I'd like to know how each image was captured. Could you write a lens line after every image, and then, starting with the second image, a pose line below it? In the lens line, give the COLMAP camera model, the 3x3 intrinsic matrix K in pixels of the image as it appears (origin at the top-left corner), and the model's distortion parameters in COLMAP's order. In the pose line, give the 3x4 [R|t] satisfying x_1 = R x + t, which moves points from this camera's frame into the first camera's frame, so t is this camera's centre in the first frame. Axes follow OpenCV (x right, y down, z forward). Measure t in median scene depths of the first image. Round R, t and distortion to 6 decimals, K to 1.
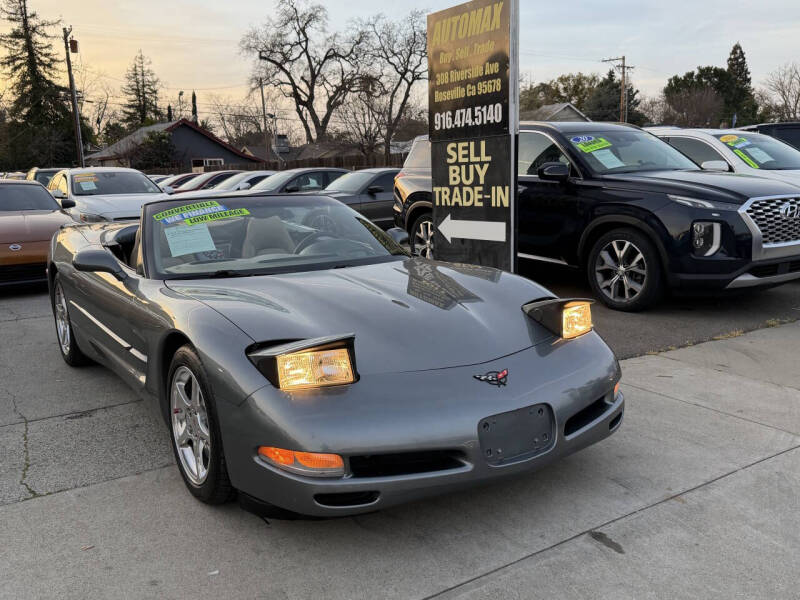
lens RADIAL K [[741.1, 0, 408.5], [0, 741.1, 305.0], [0, 0, 1]] dist [0.016094, 0.000000]
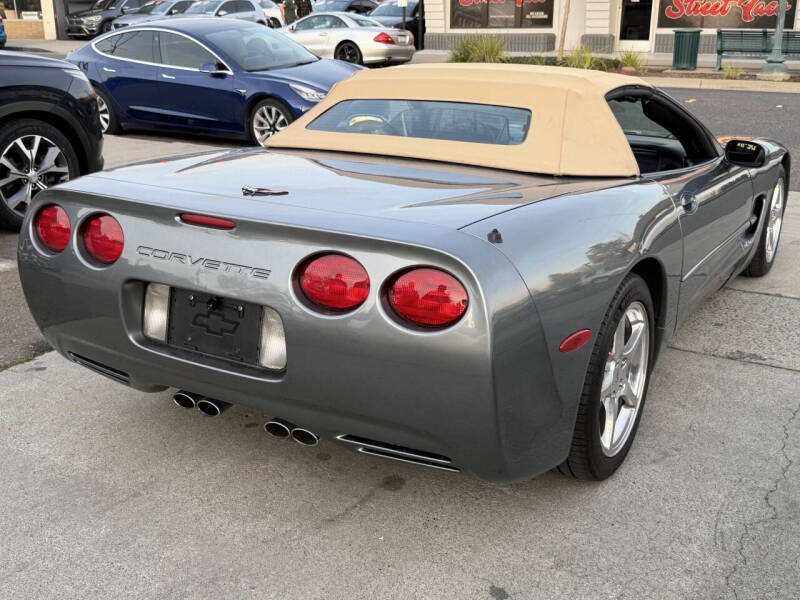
lens RADIAL K [[891.9, 0, 397.9], [0, 891.9, 298.1], [0, 0, 1]] dist [0.040409, 0.000000]
pose [[-0.413558, -0.259869, 0.872604, -0.631479], [0.172505, 0.918679, 0.355347, -0.177289], [-0.893986, 0.297485, -0.335098, 0.936206]]
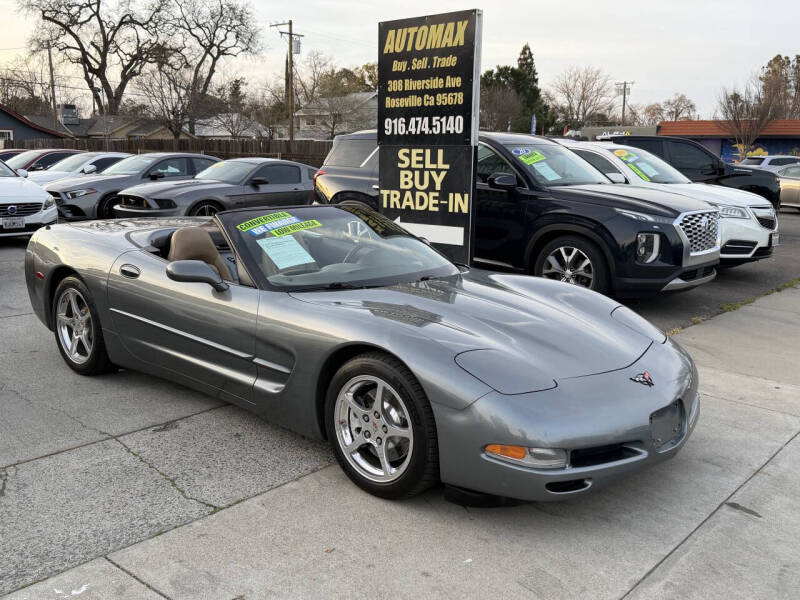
lens RADIAL K [[763.2, 0, 403.7], [0, 763.2, 298.3], [0, 0, 1]] dist [0.020883, 0.000000]
pose [[0.965348, -0.002913, 0.260948, -0.229627], [0.001033, 0.999973, 0.007340, -0.017291], [-0.260962, -0.006816, 0.965325, -0.034499]]
